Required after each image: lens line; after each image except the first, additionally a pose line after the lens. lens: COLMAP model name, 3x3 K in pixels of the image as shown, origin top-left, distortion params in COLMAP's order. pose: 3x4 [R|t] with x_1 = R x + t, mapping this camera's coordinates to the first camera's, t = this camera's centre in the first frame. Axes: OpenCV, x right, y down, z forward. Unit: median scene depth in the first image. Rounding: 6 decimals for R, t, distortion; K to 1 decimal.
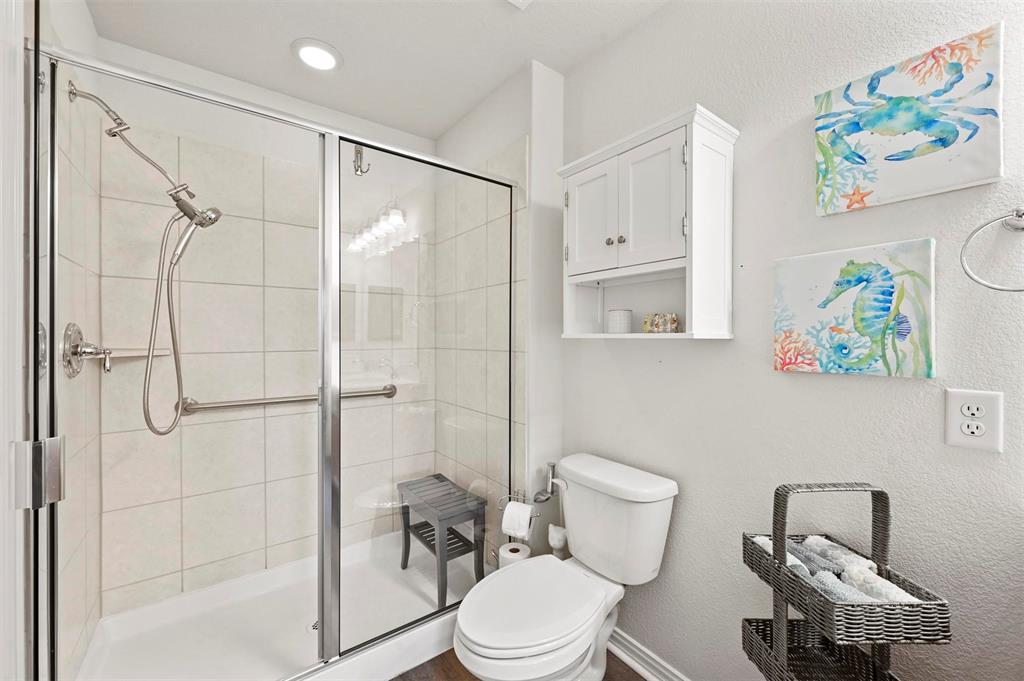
lens RADIAL K [[402.8, 0, 508.1], [0, 402.8, 339.2], [0, 0, 1]] dist [-0.000766, -0.000081]
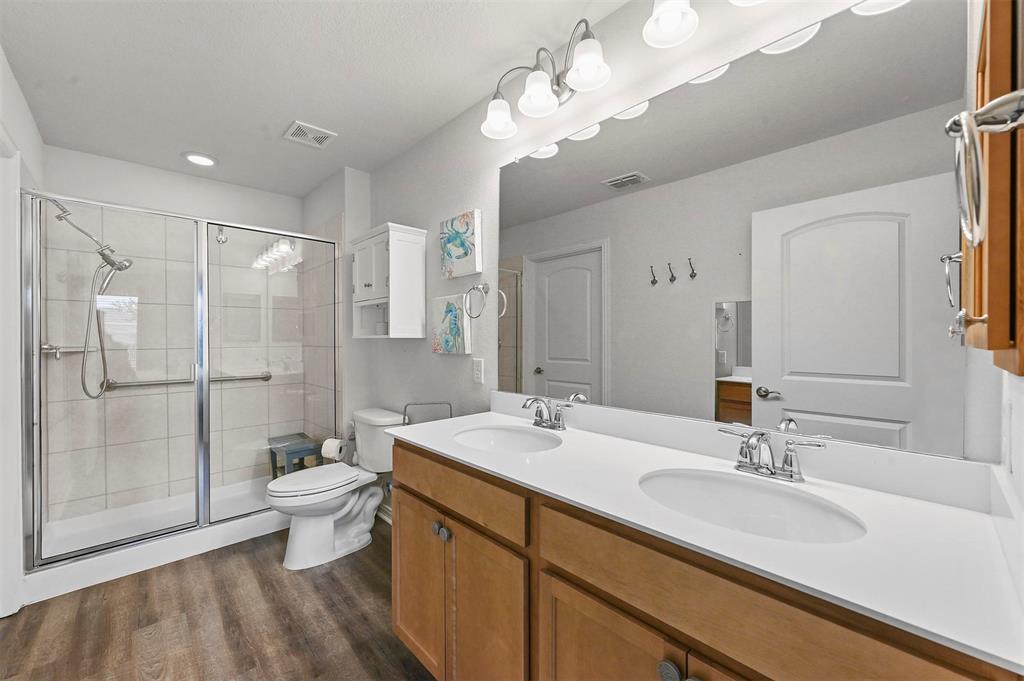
lens RADIAL K [[402.8, 0, 508.1], [0, 402.8, 339.2], [0, 0, 1]] dist [-0.000766, -0.000081]
pose [[0.993049, -0.008304, 0.117411, 0.625868], [0.008449, 0.999964, -0.000737, 0.009010], [-0.117400, 0.001723, 0.993083, -0.826527]]
